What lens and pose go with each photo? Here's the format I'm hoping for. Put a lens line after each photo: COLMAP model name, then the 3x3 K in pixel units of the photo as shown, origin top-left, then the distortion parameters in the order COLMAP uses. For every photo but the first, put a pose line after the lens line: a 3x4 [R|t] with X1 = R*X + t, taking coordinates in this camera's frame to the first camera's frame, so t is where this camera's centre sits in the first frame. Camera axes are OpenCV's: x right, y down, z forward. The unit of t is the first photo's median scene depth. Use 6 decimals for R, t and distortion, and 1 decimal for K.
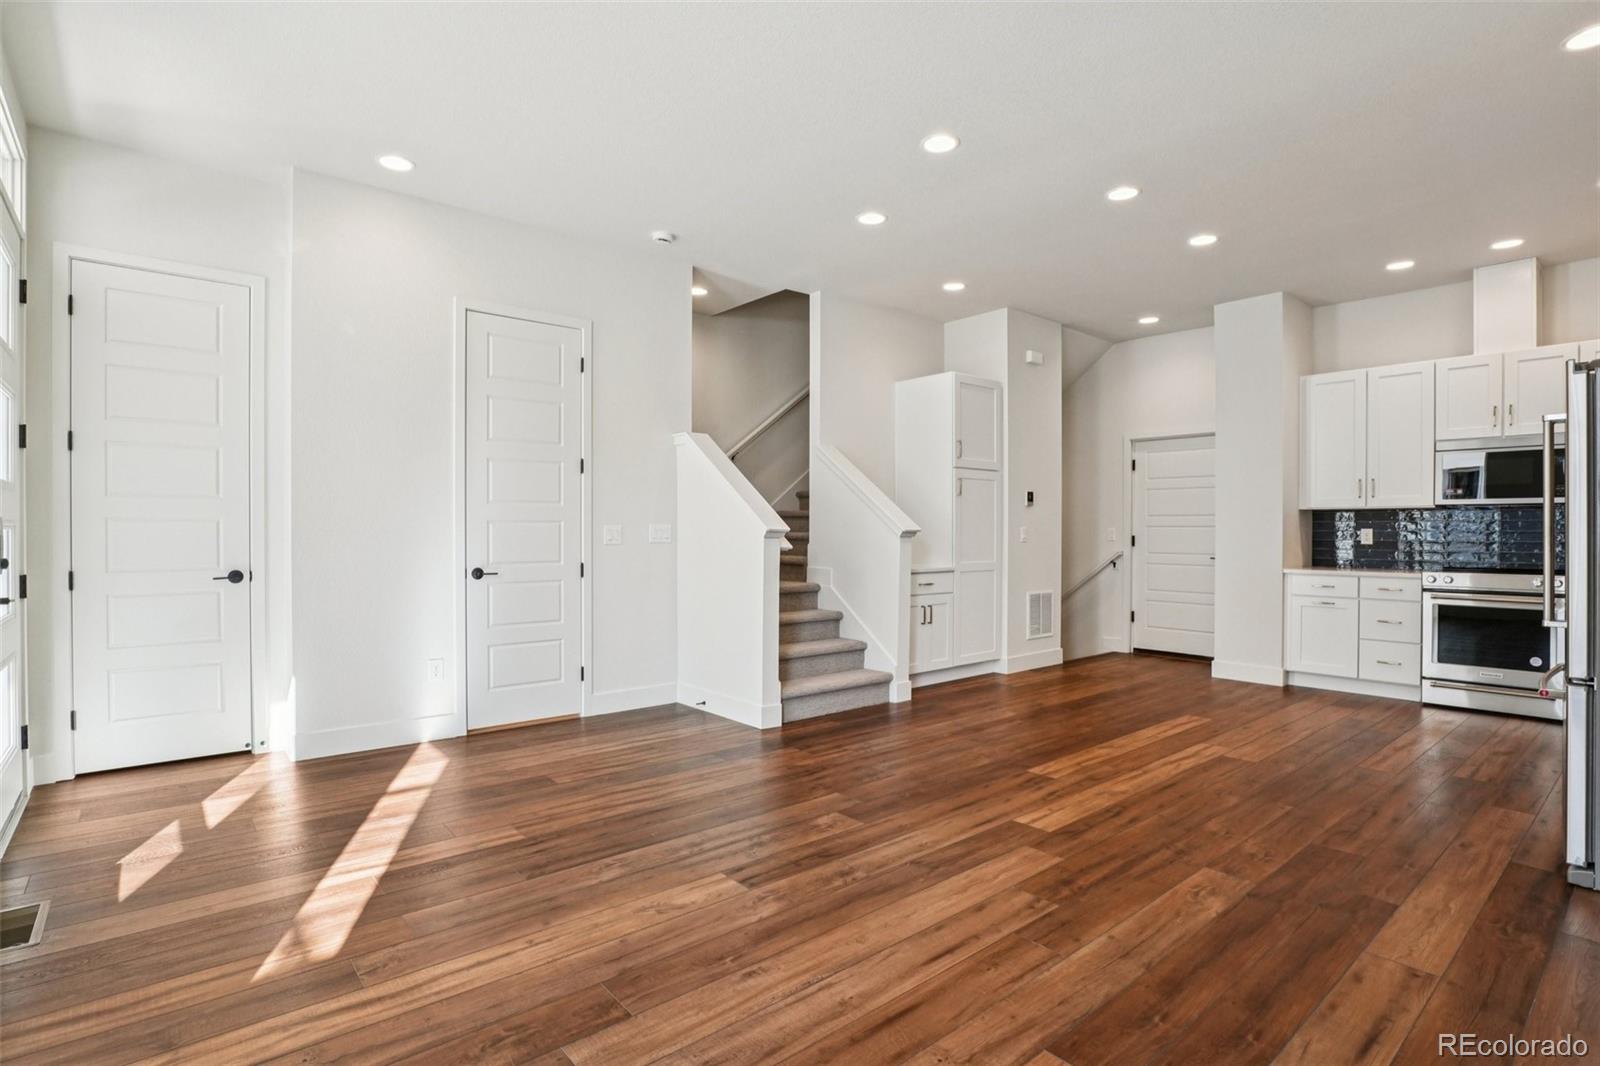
lens RADIAL K [[782.6, 0, 802.6], [0, 782.6, 539.6], [0, 0, 1]] dist [-0.029524, 0.000865]
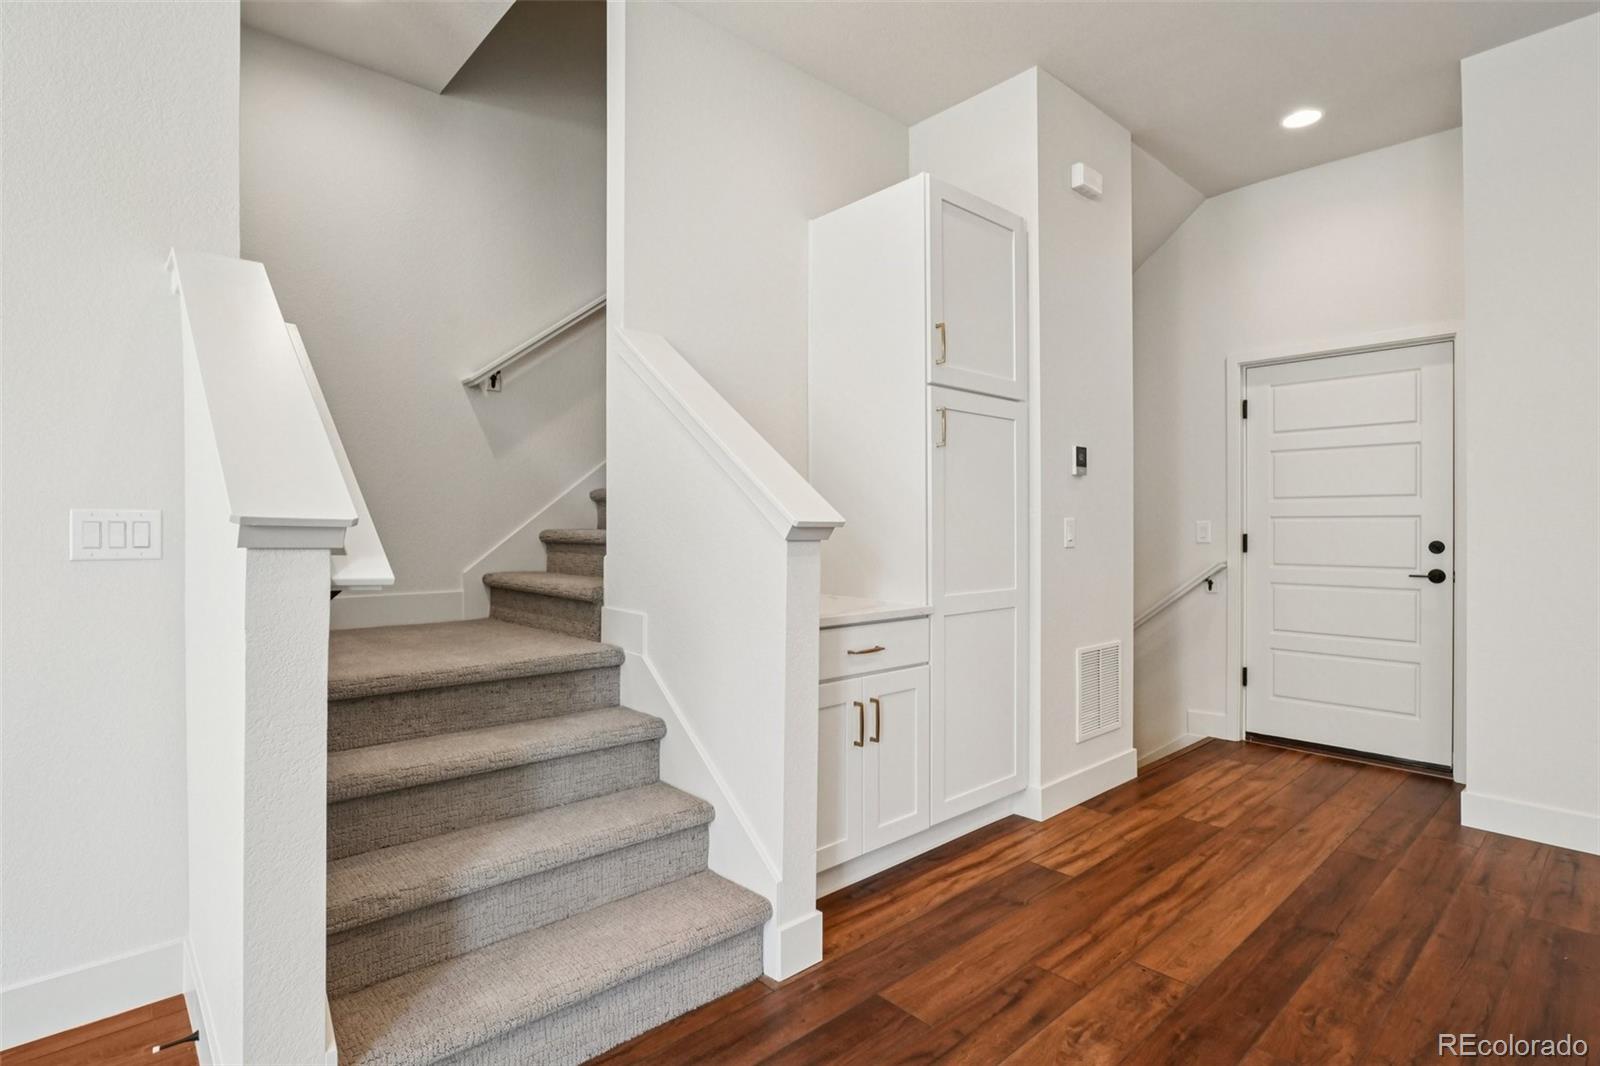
lens RADIAL K [[795.8, 0, 817.4], [0, 795.8, 529.2], [0, 0, 1]] dist [-0.000359, 0.000455]
pose [[0.998728, -0.003419, 0.050308, 0.119984], [0.004011, 0.999924, -0.011672, -0.004148], [-0.050264, 0.011859, 0.998666, 0.617921]]
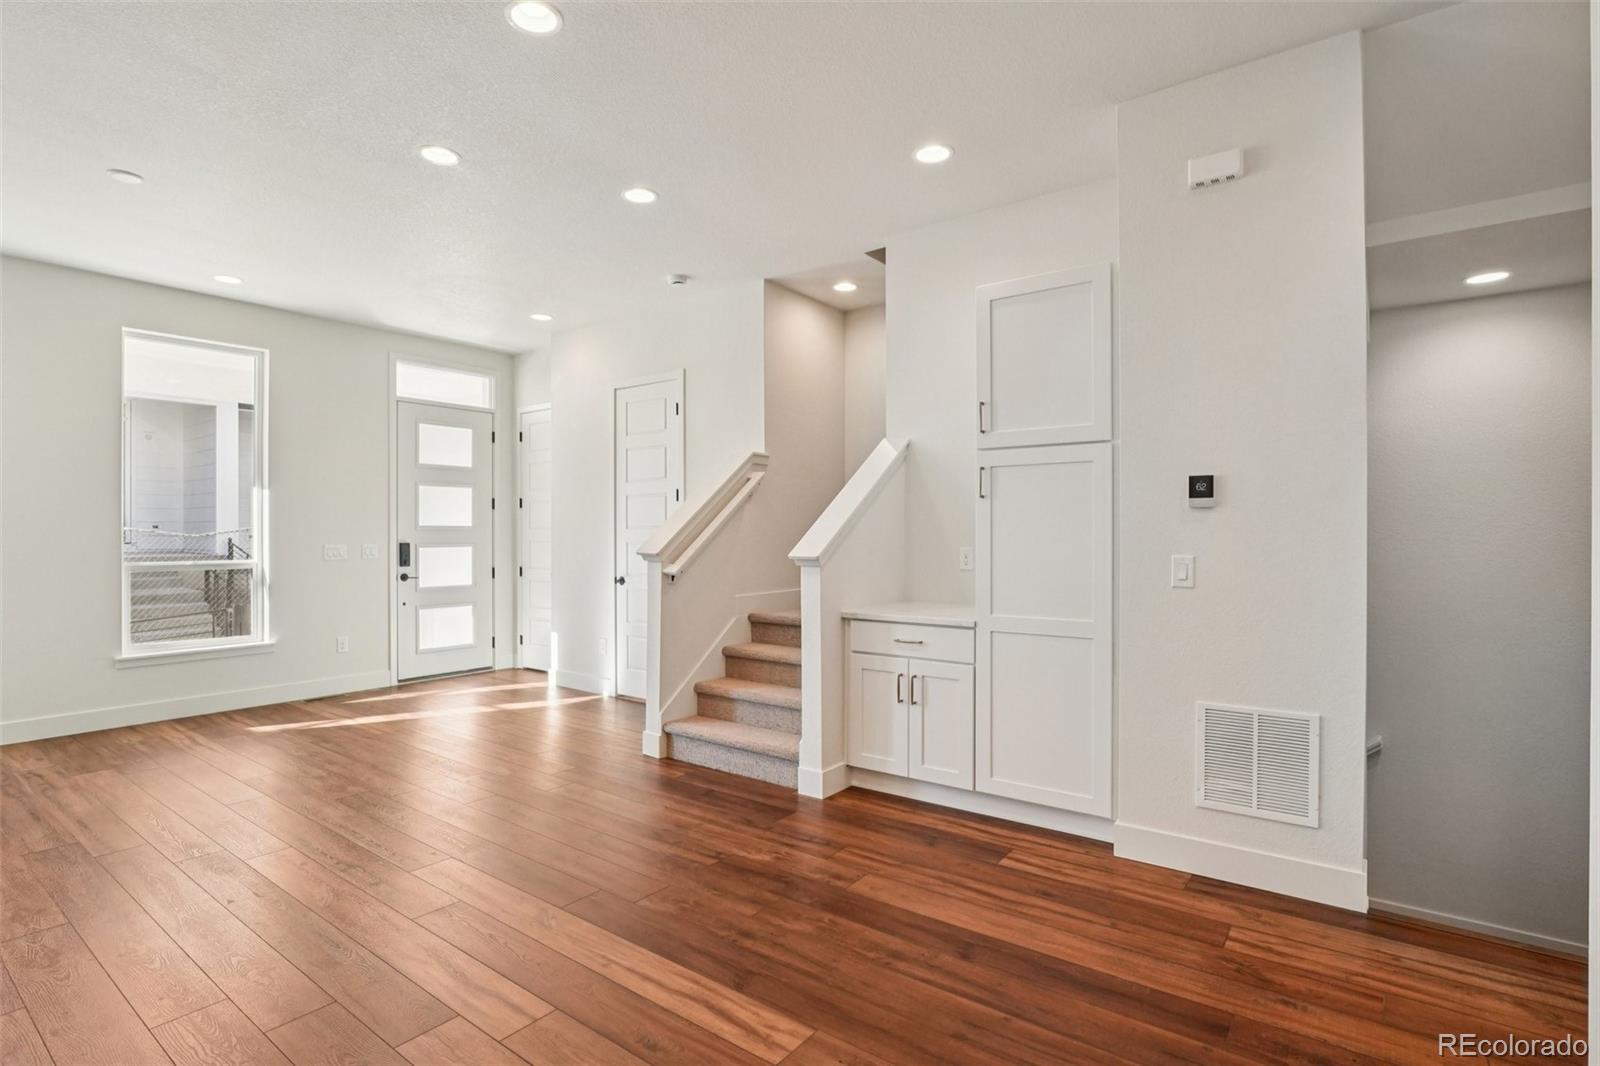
lens RADIAL K [[786.0, 0, 798.7], [0, 786.0, 533.8], [0, 0, 1]] dist [-0.015031, 0.001221]
pose [[0.217503, -0.002847, -0.976056, 0.836646], [-0.007551, 0.999961, -0.004600, -0.029623], [0.976031, 0.008370, 0.217473, 0.842467]]
